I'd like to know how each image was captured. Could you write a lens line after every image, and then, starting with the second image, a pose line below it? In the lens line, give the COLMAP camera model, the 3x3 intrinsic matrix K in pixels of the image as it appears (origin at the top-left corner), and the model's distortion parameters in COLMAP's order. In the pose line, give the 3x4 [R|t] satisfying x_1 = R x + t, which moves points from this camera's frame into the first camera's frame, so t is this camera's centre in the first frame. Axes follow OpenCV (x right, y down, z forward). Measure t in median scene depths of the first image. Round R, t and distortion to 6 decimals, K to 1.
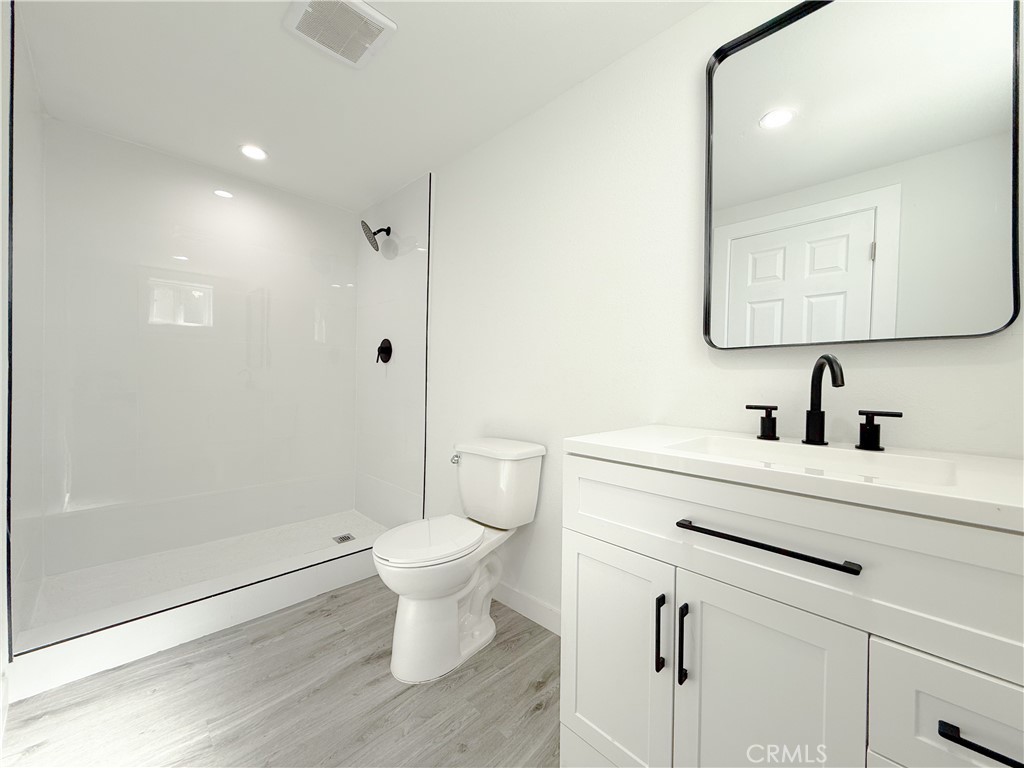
lens RADIAL K [[410.5, 0, 506.3], [0, 410.5, 391.9], [0, 0, 1]] dist [-0.000749, 0.001109]
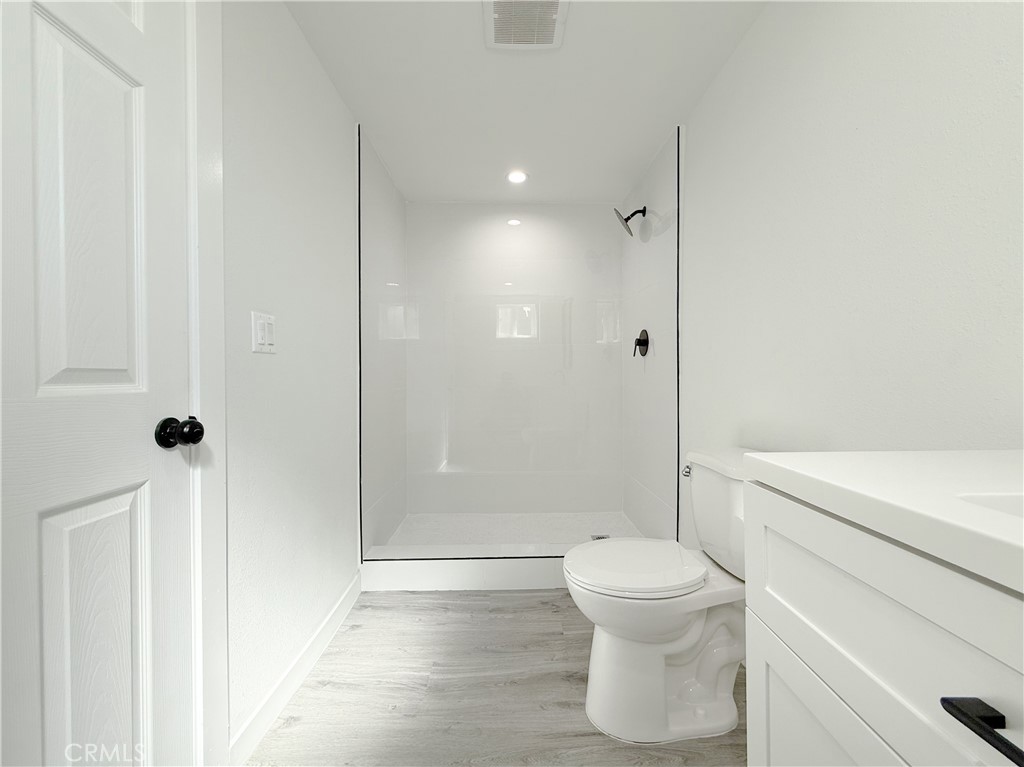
lens RADIAL K [[410.5, 0, 513.9], [0, 410.5, 384.6], [0, 0, 1]] dist [-0.000749, 0.001109]
pose [[0.719704, -0.010207, -0.694206, 0.223874], [-0.004454, 0.999803, -0.019318, 0.019802], [0.694267, 0.016995, 0.719517, 0.250715]]
